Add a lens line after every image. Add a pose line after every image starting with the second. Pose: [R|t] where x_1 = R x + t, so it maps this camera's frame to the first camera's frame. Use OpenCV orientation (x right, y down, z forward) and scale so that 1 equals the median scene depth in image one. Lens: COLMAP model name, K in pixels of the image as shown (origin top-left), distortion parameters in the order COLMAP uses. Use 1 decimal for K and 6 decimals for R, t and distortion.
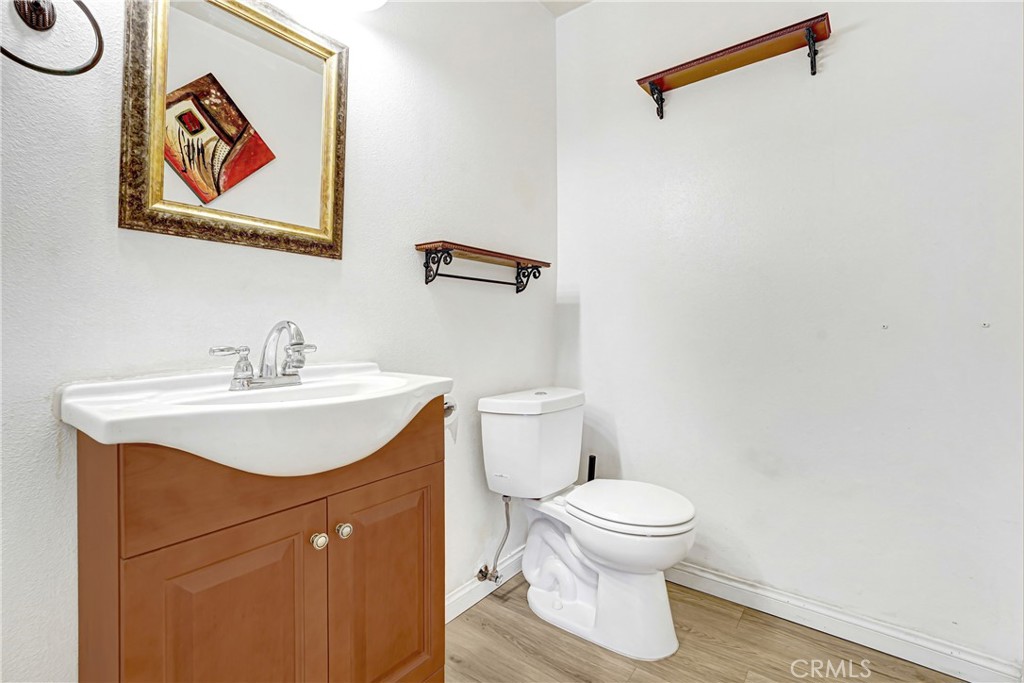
lens RADIAL K [[446.3, 0, 514.4], [0, 446.3, 336.9], [0, 0, 1]] dist [-0.001615, -0.000041]
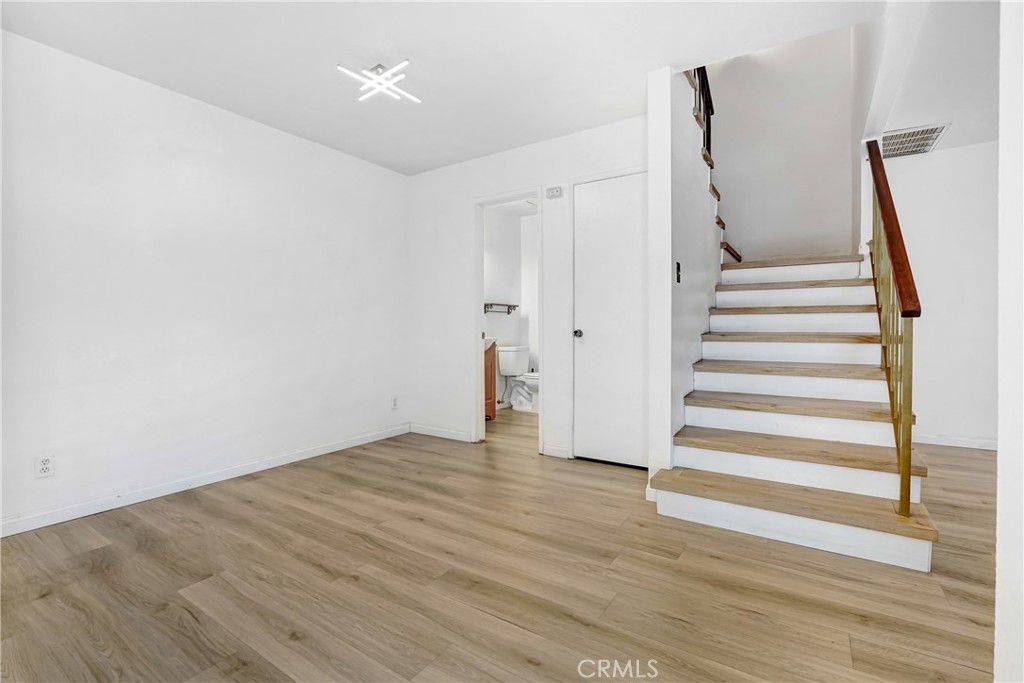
lens RADIAL K [[446.3, 0, 513.0], [0, 446.3, 341.3], [0, 0, 1]] dist [-0.001615, -0.000041]
pose [[0.995926, 0.001565, 0.090156, -0.263189], [-0.002005, 0.999987, 0.004788, 0.073428], [-0.090147, -0.004950, 0.995916, -2.291316]]
